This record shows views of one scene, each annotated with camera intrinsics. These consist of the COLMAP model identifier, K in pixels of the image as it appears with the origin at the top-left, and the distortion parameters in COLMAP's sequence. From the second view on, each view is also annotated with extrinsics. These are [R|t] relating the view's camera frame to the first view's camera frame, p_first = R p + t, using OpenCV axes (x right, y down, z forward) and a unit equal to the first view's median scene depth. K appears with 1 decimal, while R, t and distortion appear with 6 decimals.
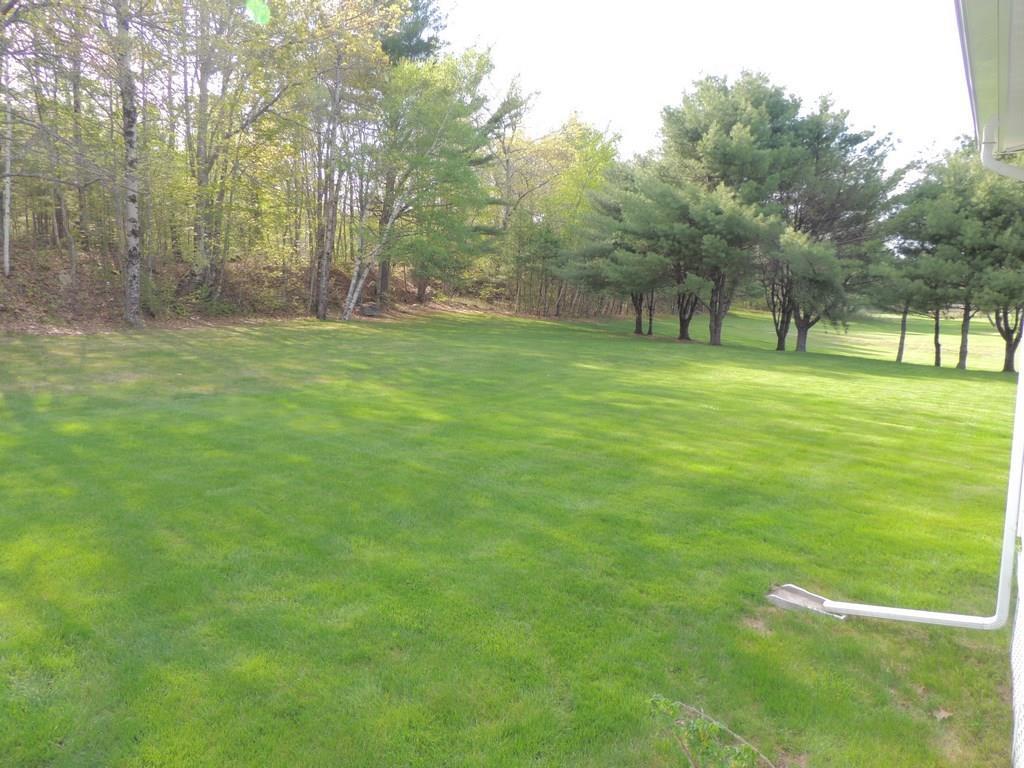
lens RADIAL K [[704.5, 0, 512.0], [0, 704.5, 384.0], [0, 0, 1]] dist [-0.021009, -0.000835]
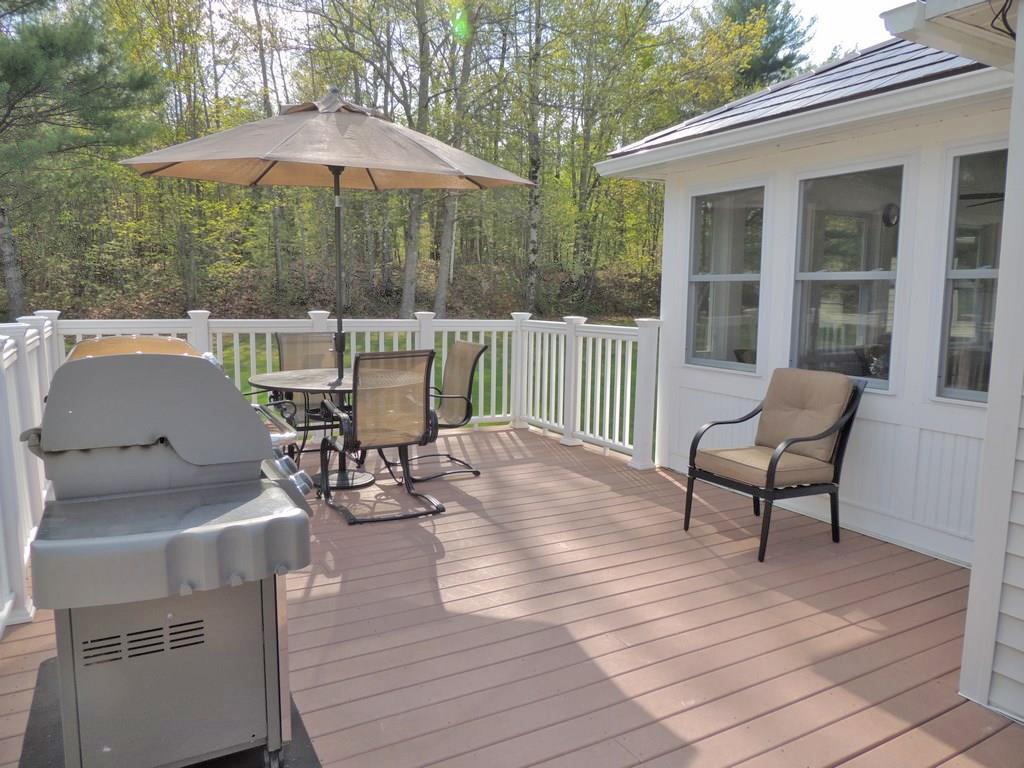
lens RADIAL K [[704.5, 0, 512.0], [0, 704.5, 384.0], [0, 0, 1]] dist [-0.021009, -0.000835]
pose [[0.879807, 0.053058, -0.472361, 0.057431], [-0.055832, 0.998407, 0.008156, 0.022802], [0.472042, 0.019197, 0.881367, -0.156672]]
